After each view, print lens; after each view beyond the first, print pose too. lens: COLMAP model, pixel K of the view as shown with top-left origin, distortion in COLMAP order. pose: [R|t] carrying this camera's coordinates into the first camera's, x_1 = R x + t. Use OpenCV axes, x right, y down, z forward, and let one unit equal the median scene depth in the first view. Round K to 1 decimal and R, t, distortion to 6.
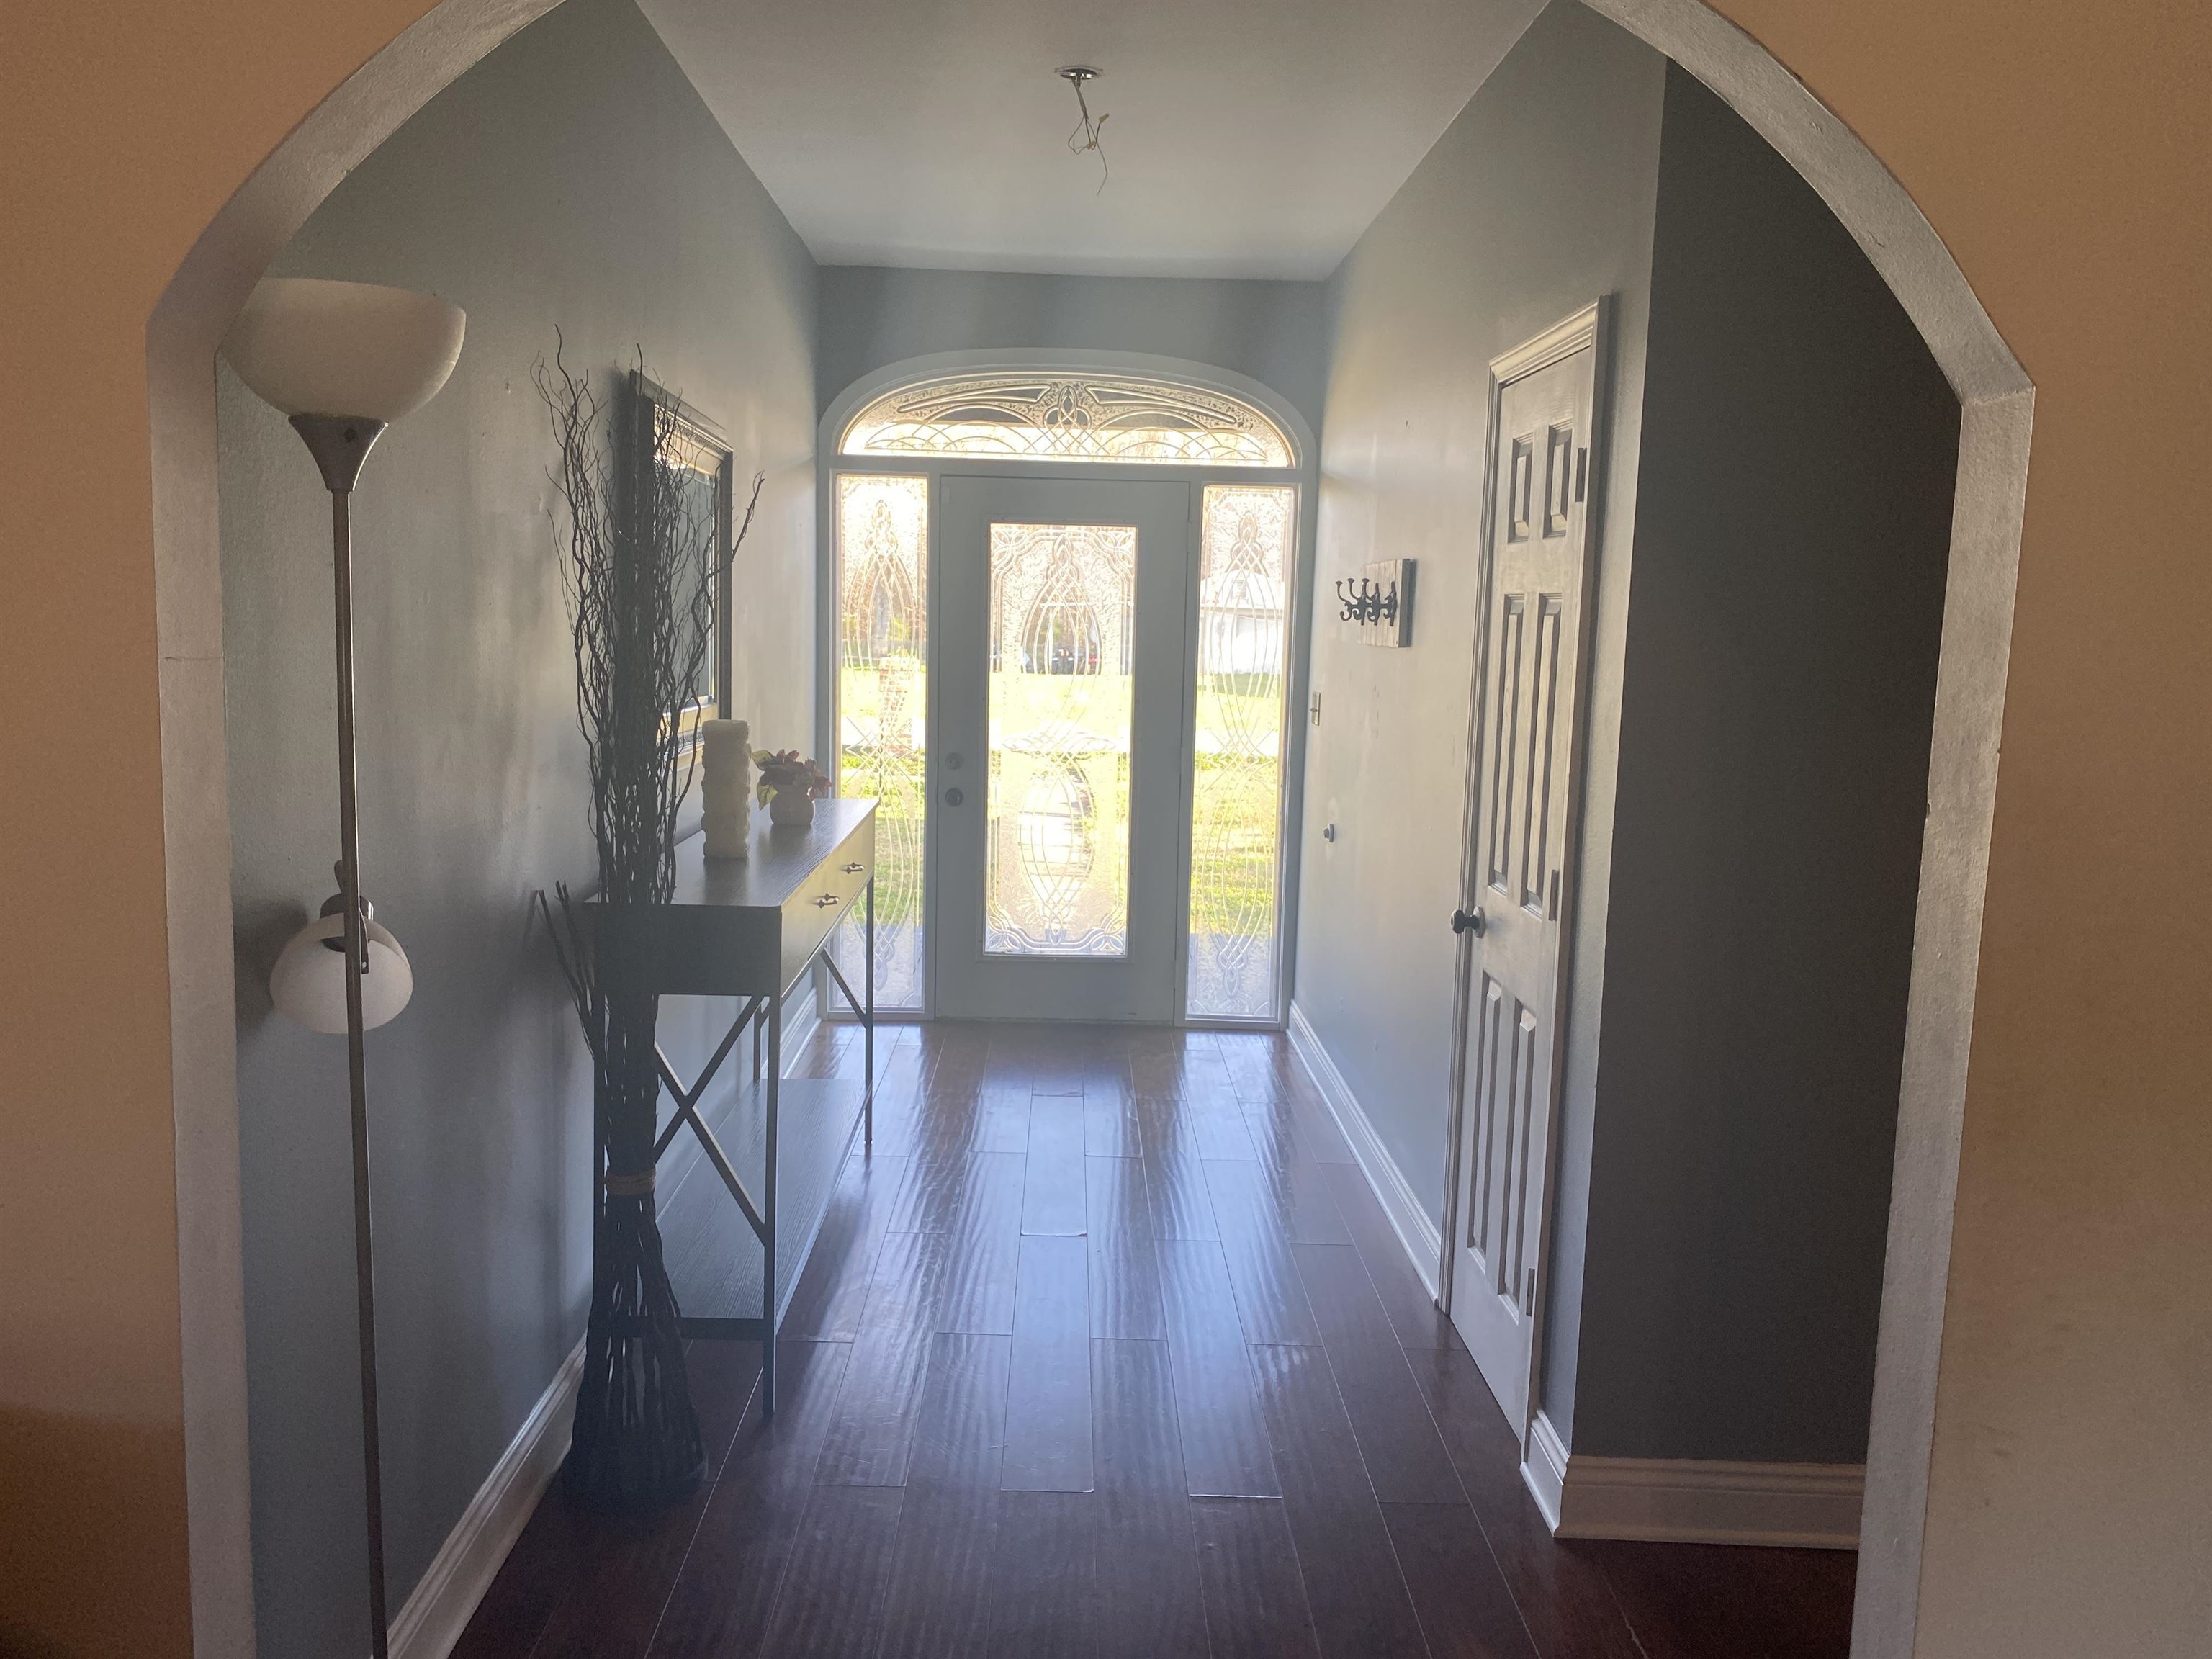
lens RADIAL K [[1685.6, 0, 1091.1], [0, 1685.6, 822.9], [0, 0, 1]] dist [0.005225, 0.001055]
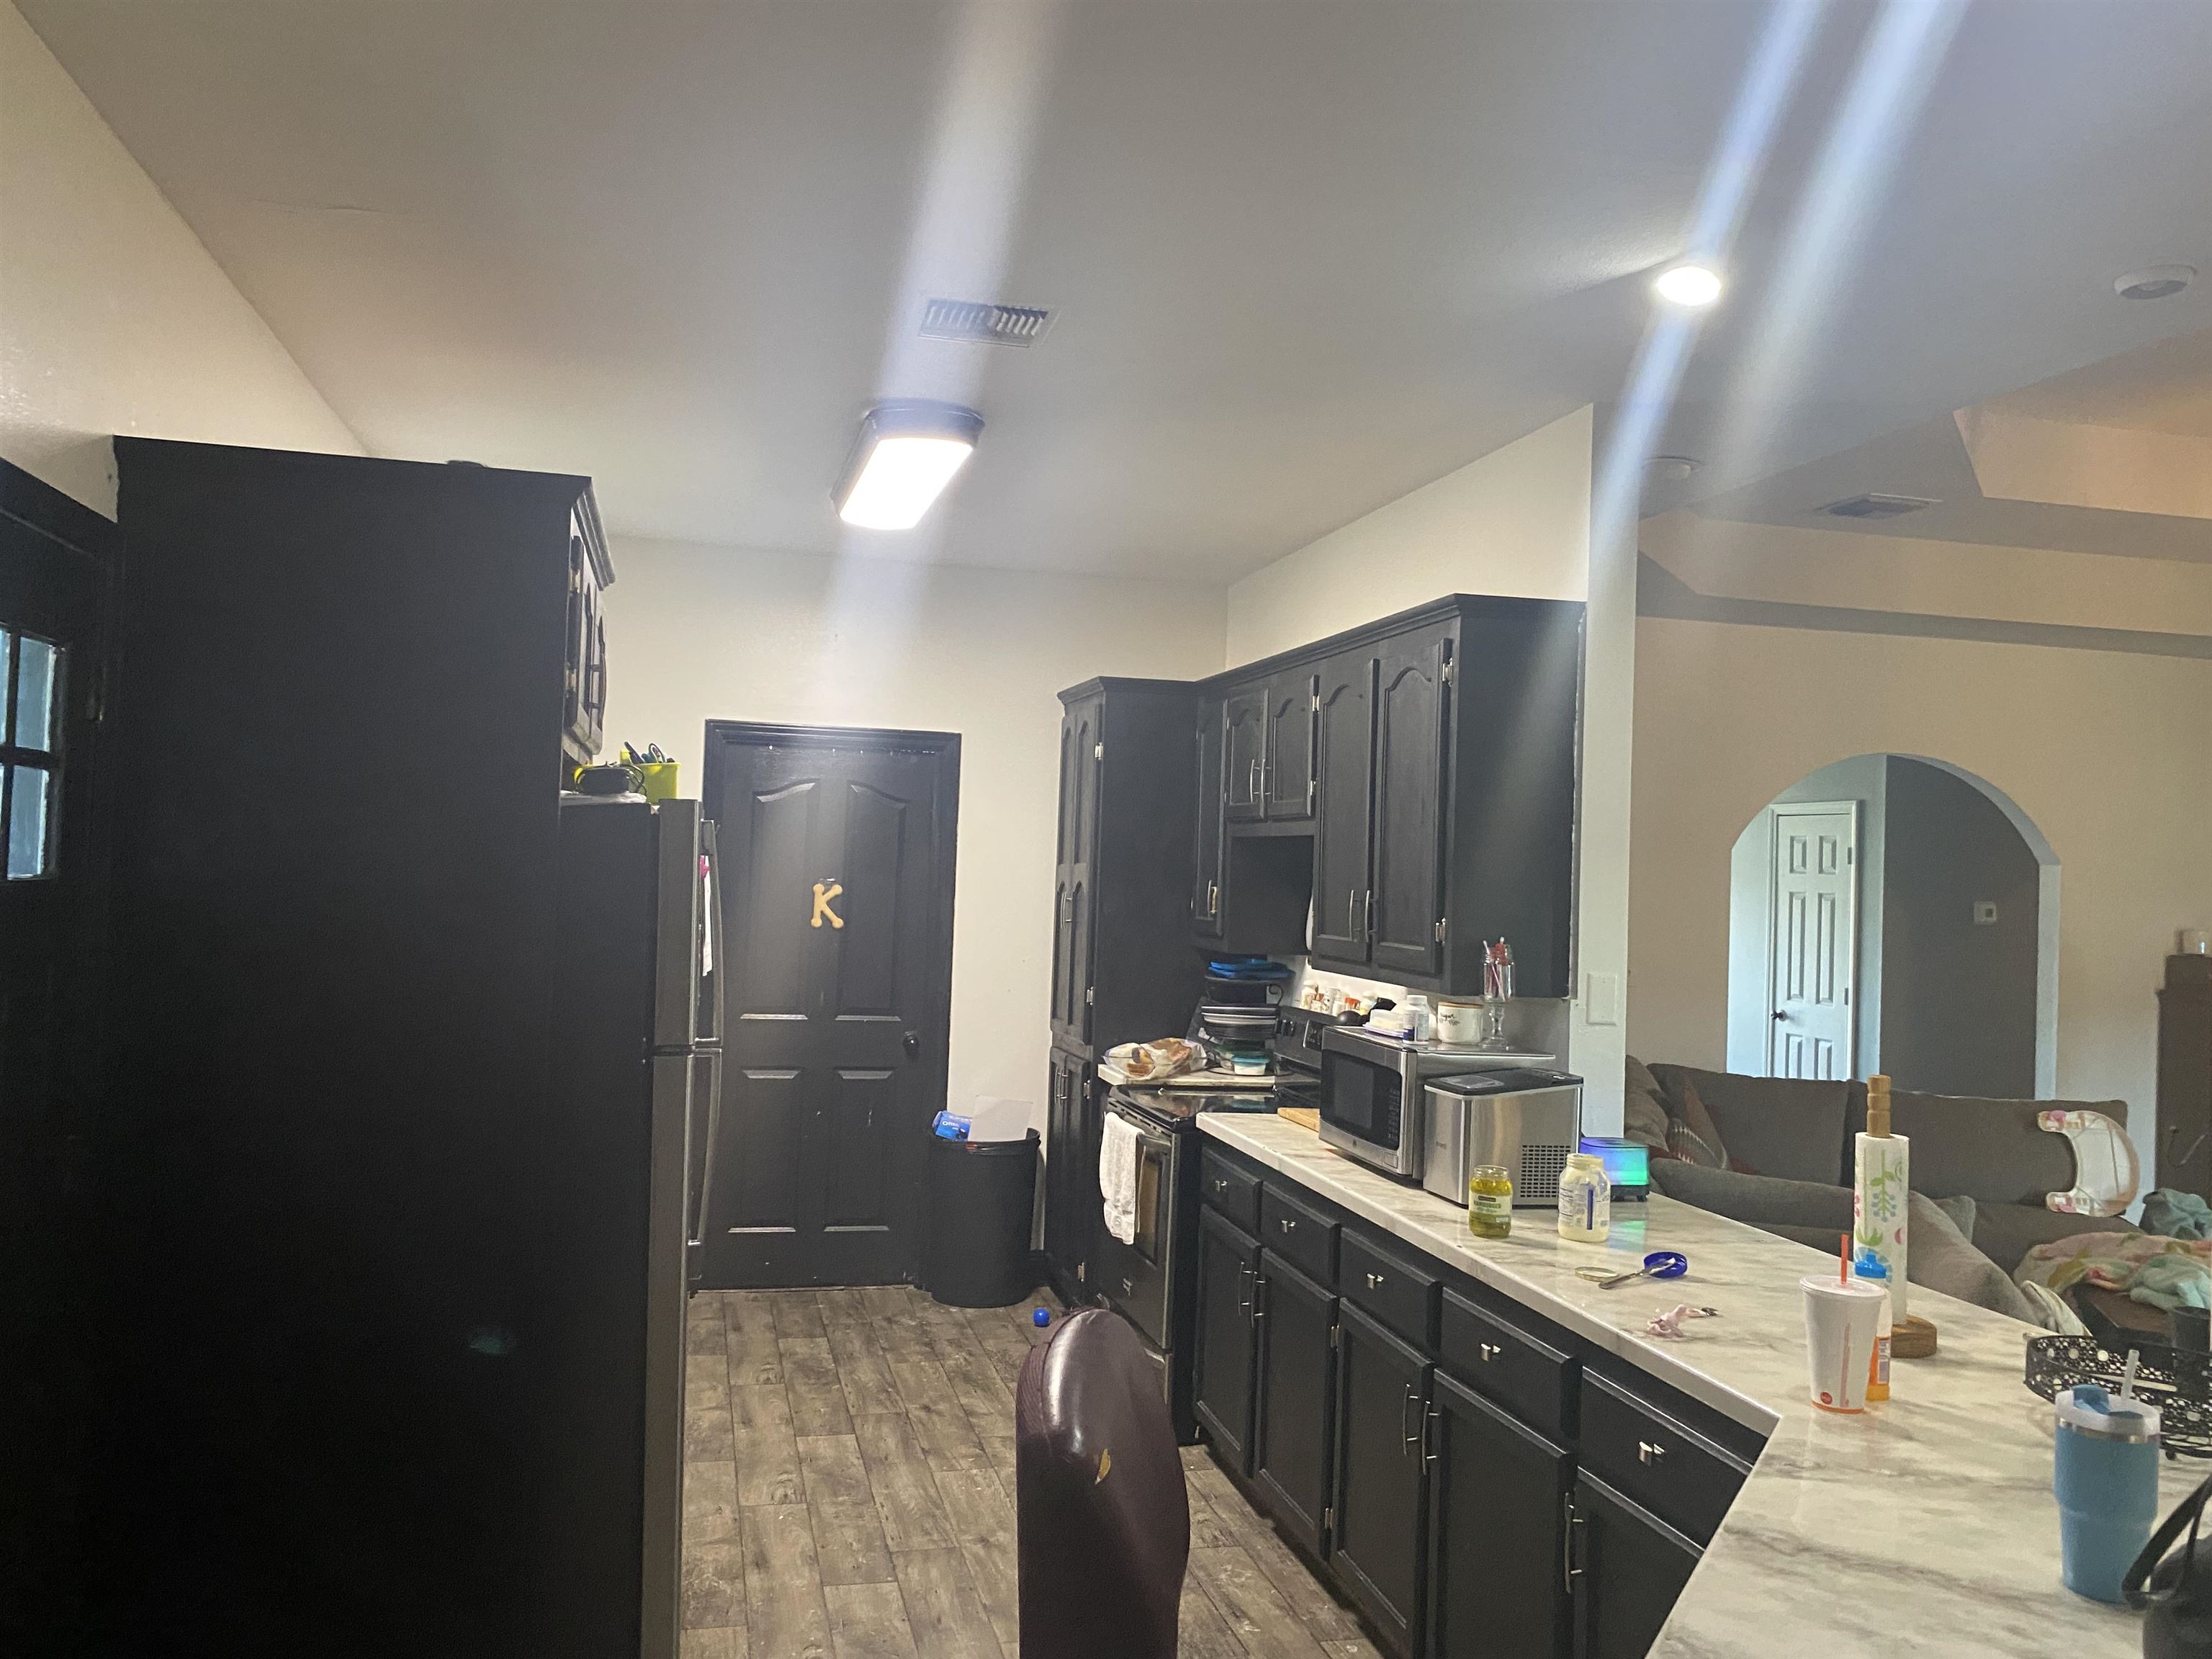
lens RADIAL K [[1685.6, 0, 1091.1], [0, 1685.6, 822.9], [0, 0, 1]] dist [0.005225, 0.001055]
pose [[0.977671, 0.005190, 0.210076, -1.565202], [0.024915, 0.989780, -0.140406, 0.119297], [-0.208658, 0.142505, 0.967551, -1.546518]]
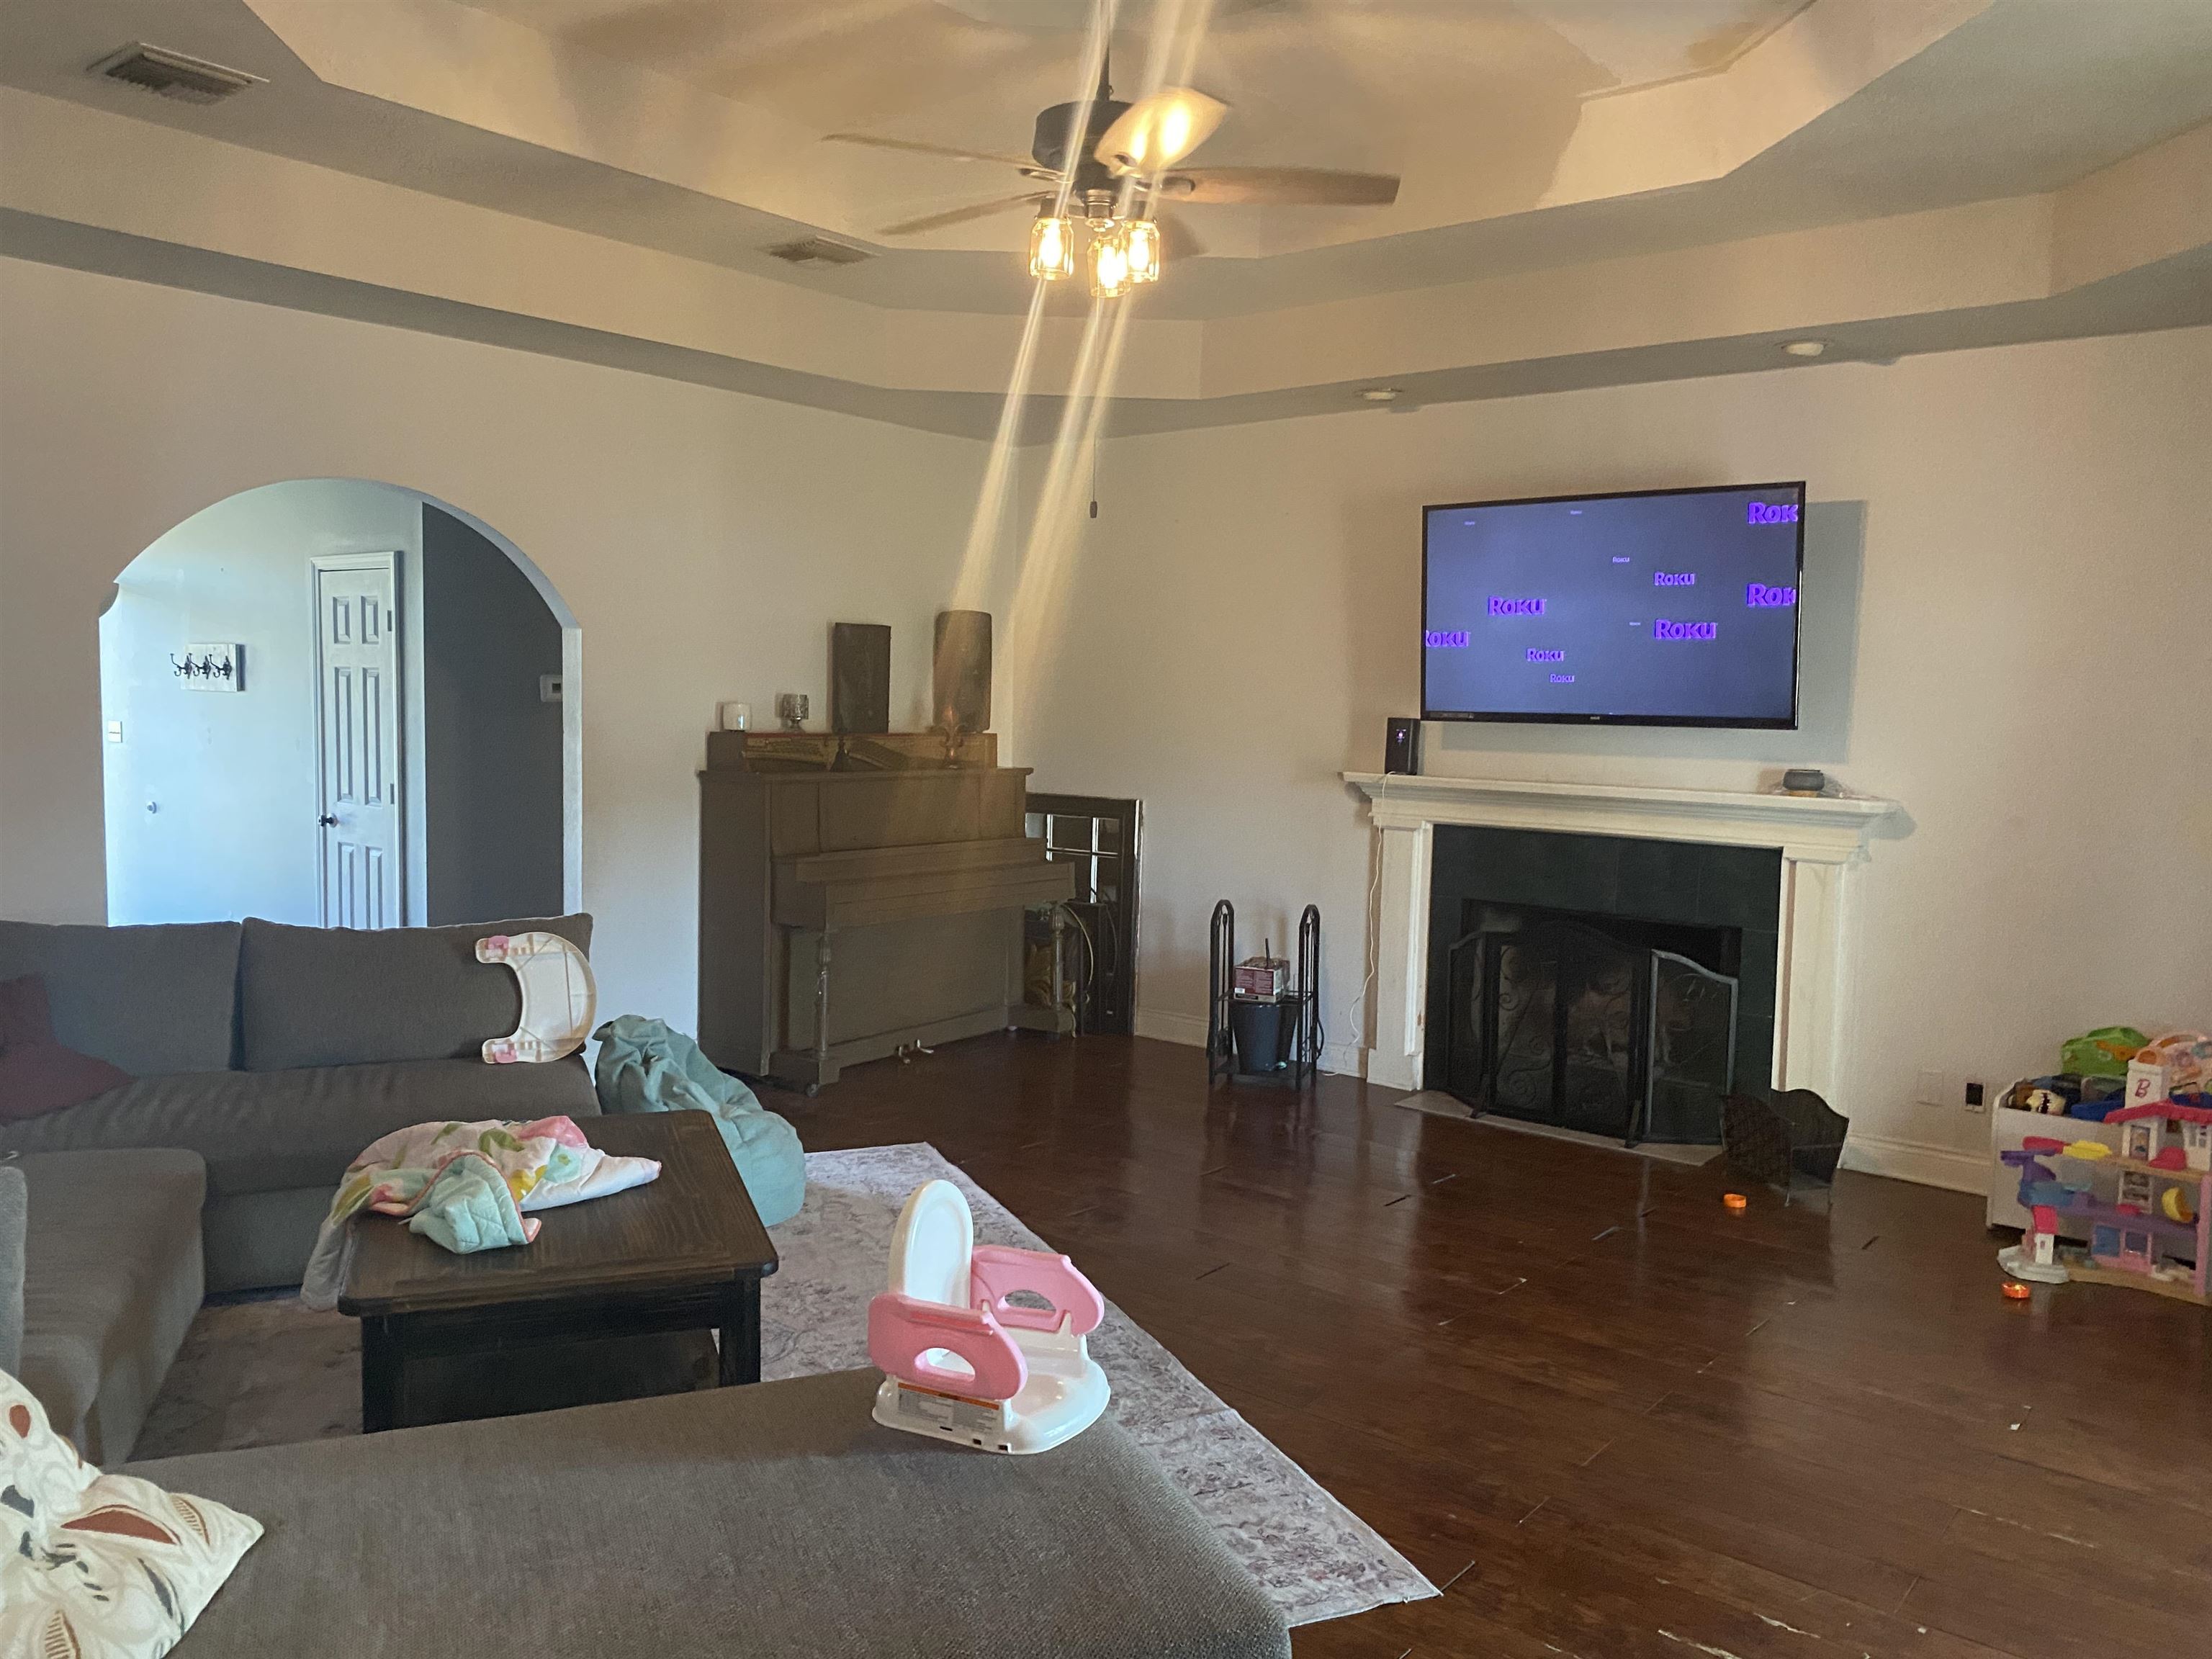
lens RADIAL K [[1685.6, 0, 1091.1], [0, 1685.6, 822.9], [0, 0, 1]] dist [0.005225, 0.001055]
pose [[0.645891, -0.081870, 0.759028, -0.871728], [0.094819, 0.995138, 0.026652, 0.109962], [-0.757519, 0.054756, 0.650513, -1.257432]]
